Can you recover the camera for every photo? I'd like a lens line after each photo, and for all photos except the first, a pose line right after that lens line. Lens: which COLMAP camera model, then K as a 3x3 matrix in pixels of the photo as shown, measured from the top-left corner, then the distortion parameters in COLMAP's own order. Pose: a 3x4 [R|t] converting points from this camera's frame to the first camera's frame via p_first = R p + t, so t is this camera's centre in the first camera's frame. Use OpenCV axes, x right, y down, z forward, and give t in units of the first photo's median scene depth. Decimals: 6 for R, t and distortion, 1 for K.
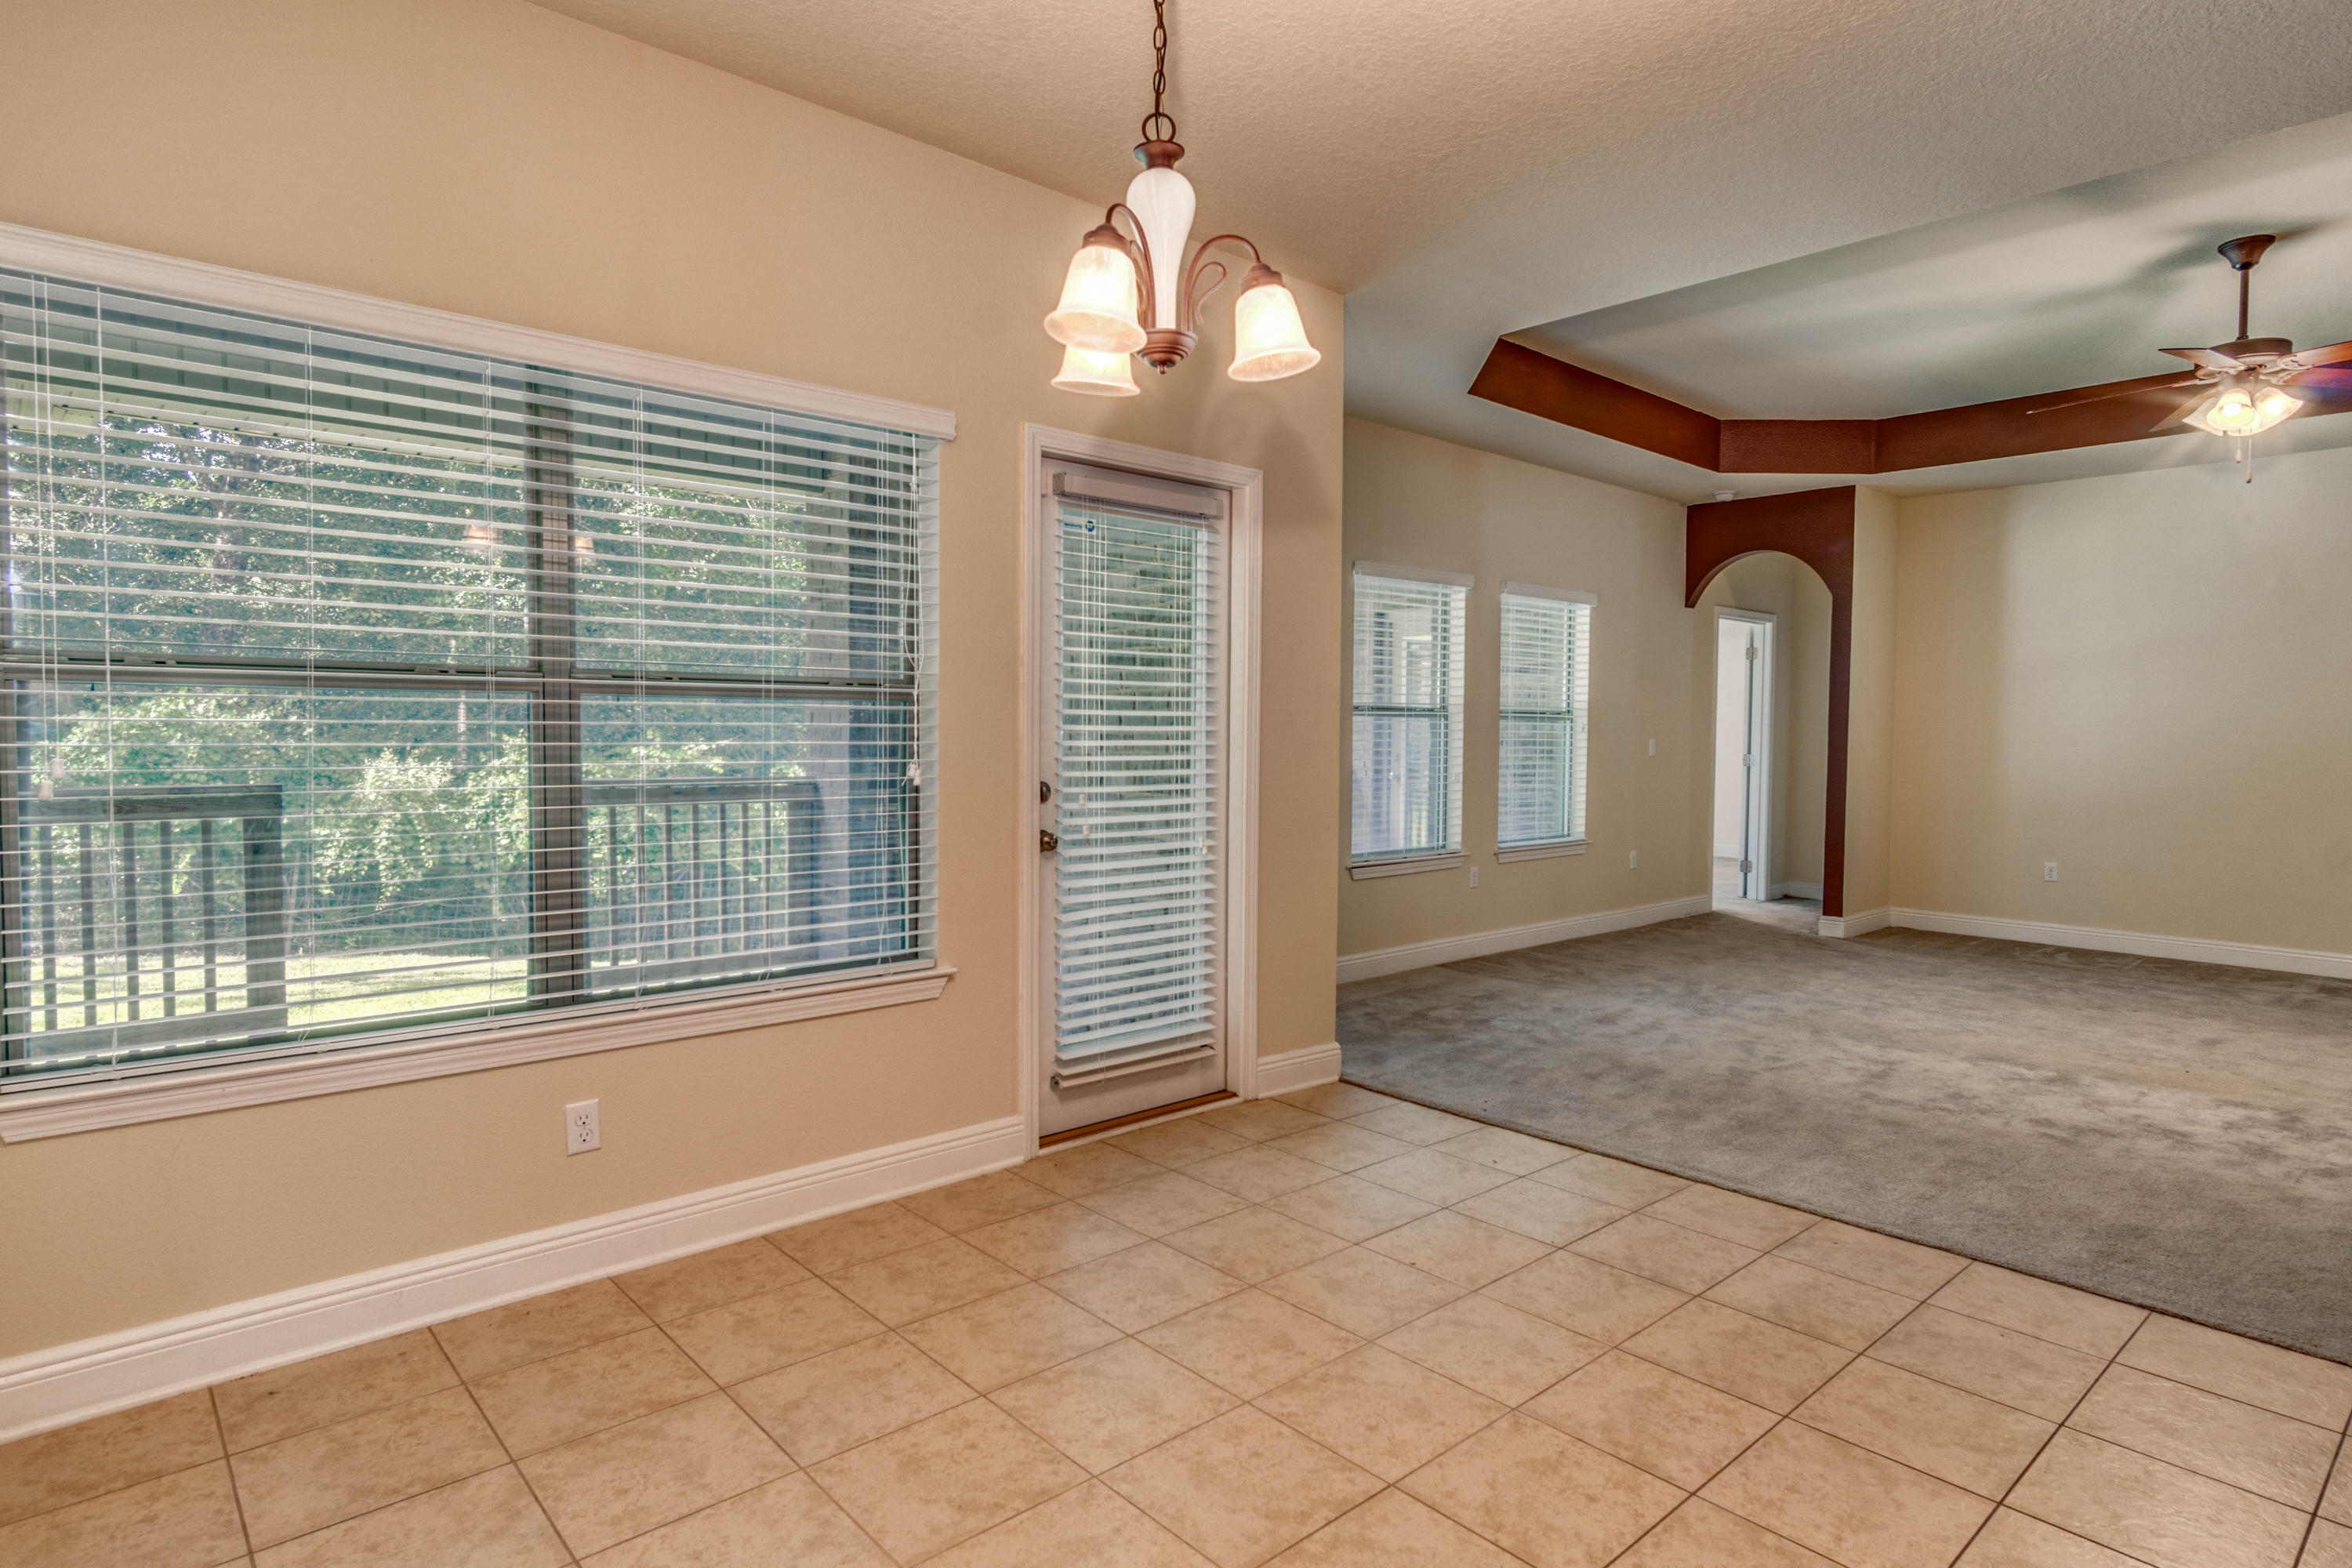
lens RADIAL K [[1254.0, 0, 1186.7], [0, 1254.0, 780.1], [0, 0, 1]] dist [0.004385, 0.000046]
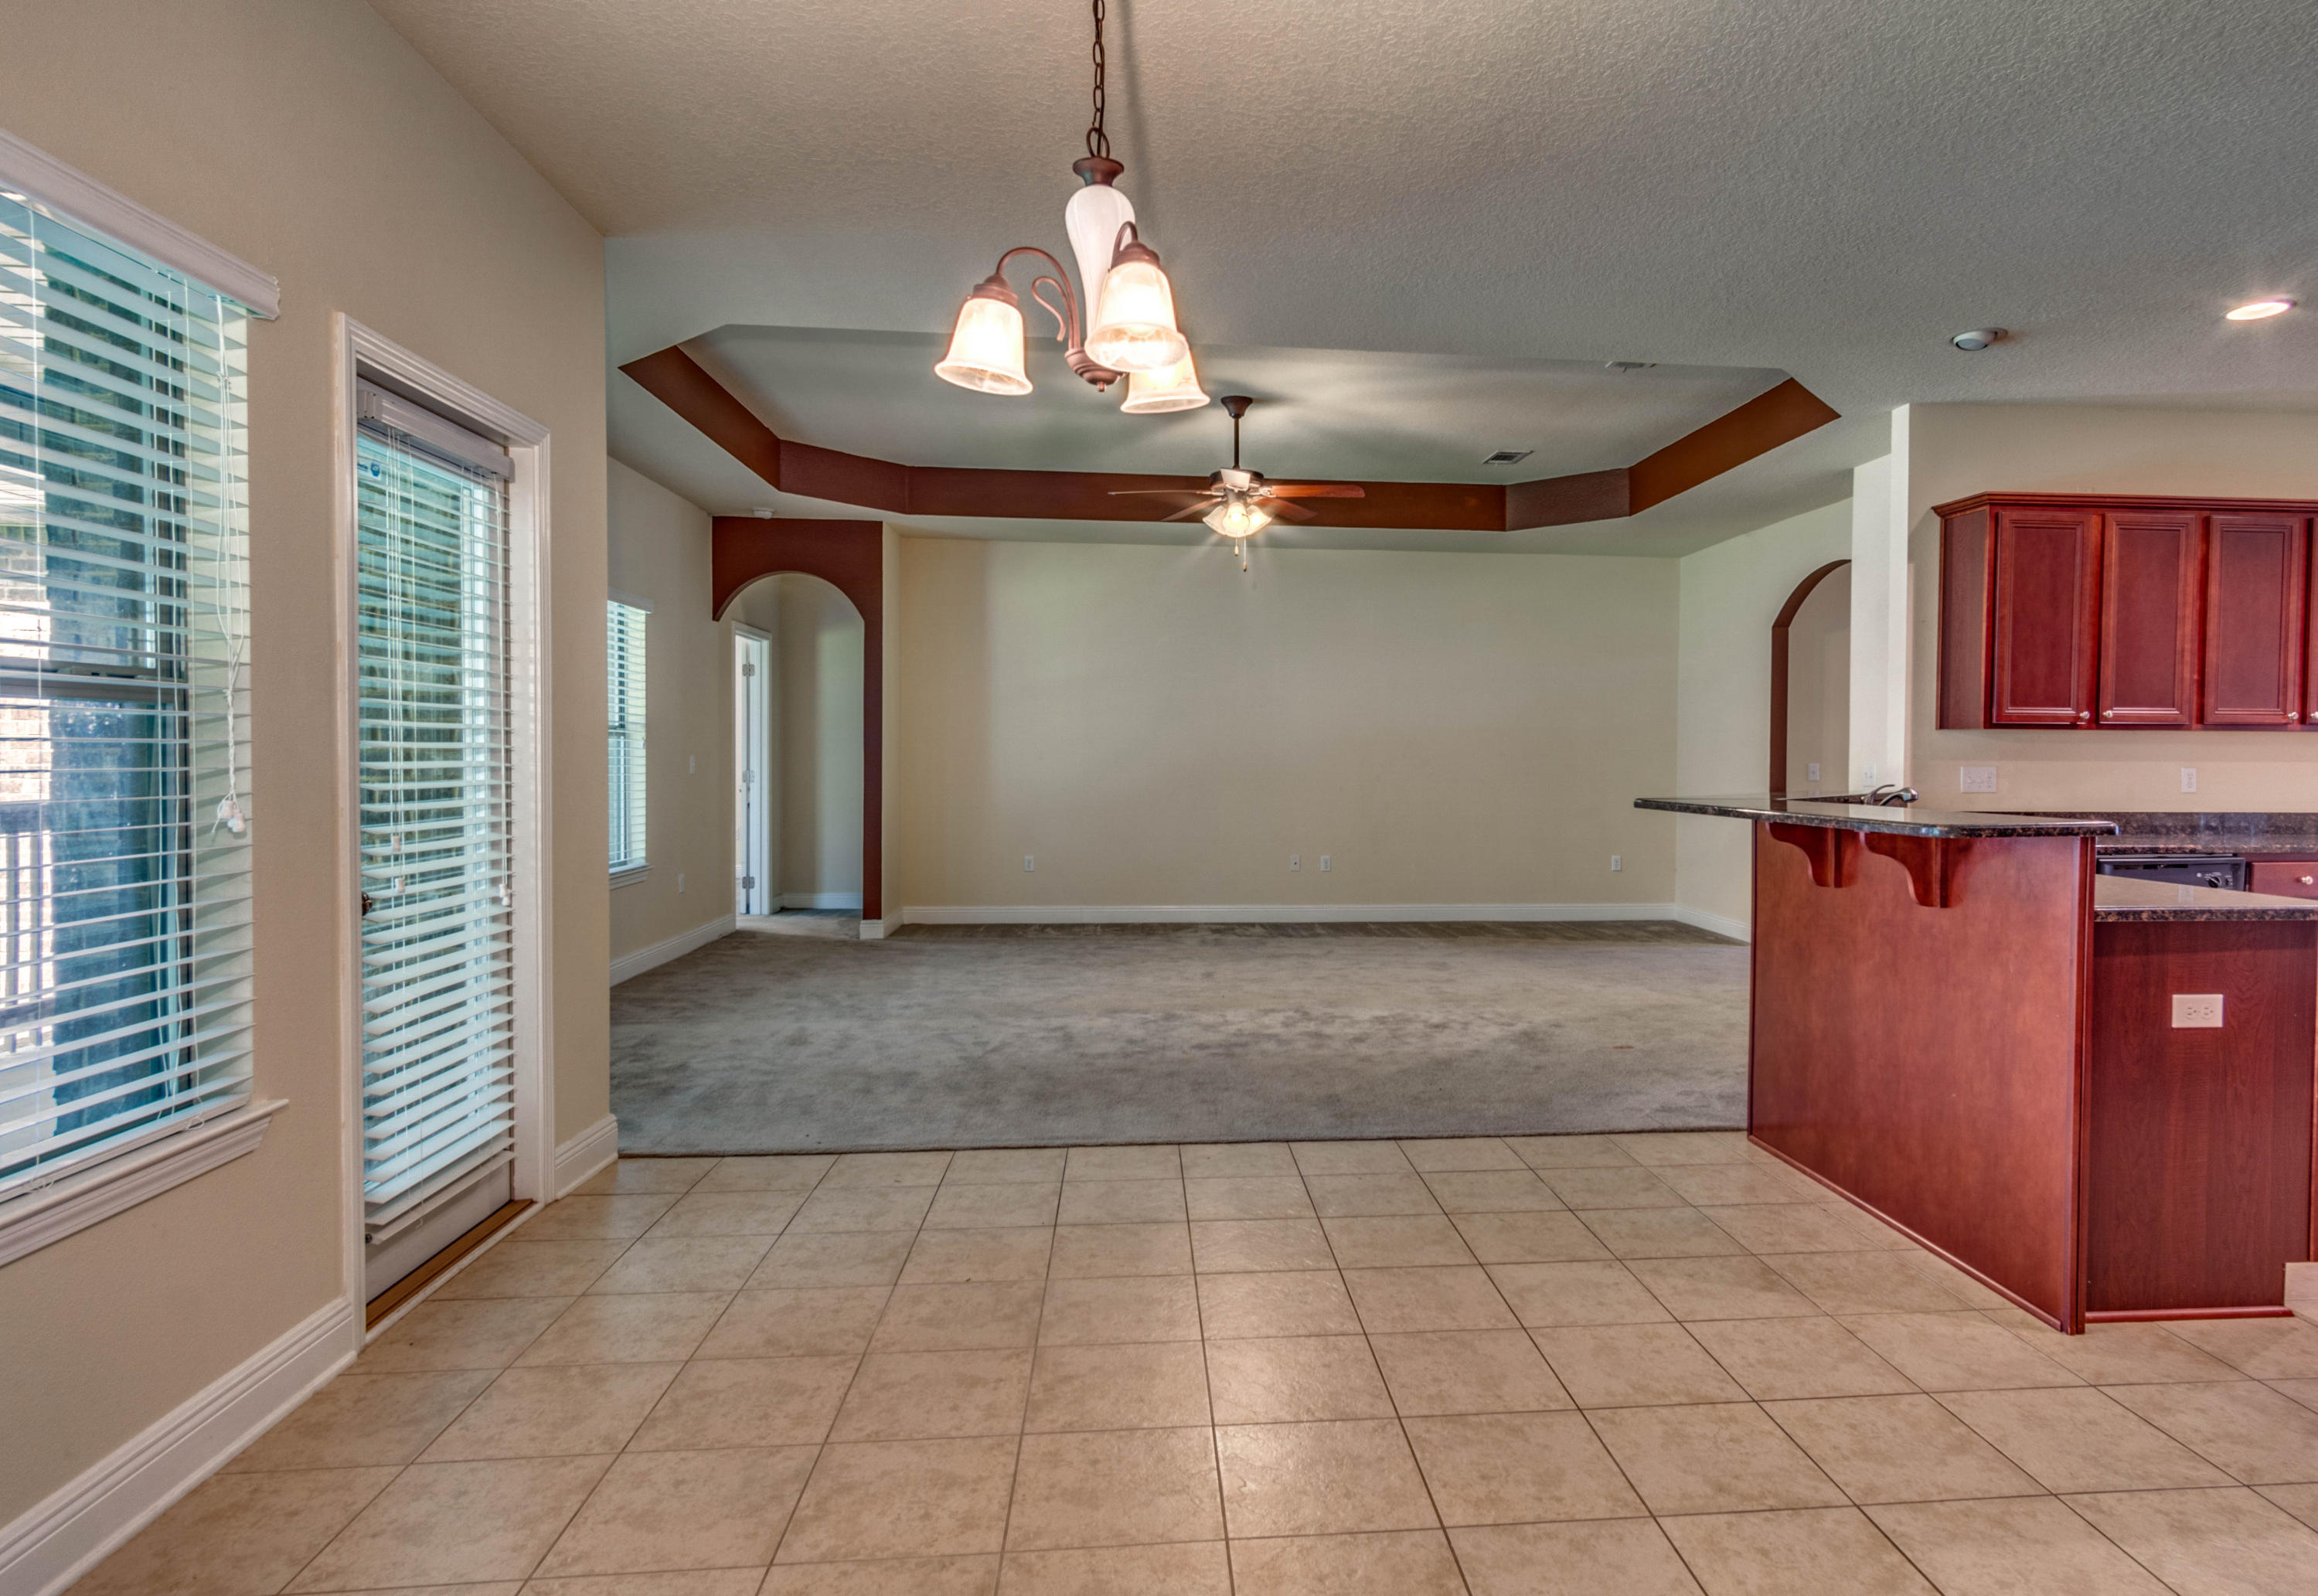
lens RADIAL K [[1307.9, 0, 1253.8], [0, 1307.9, 786.4], [0, 0, 1]] dist [0.001396, 0.004063]
pose [[0.603993, -0.023789, 0.796635, -0.352105], [0.031157, 0.999495, 0.006225, -0.004715], [-0.796380, 0.021061, 0.604429, 0.126478]]
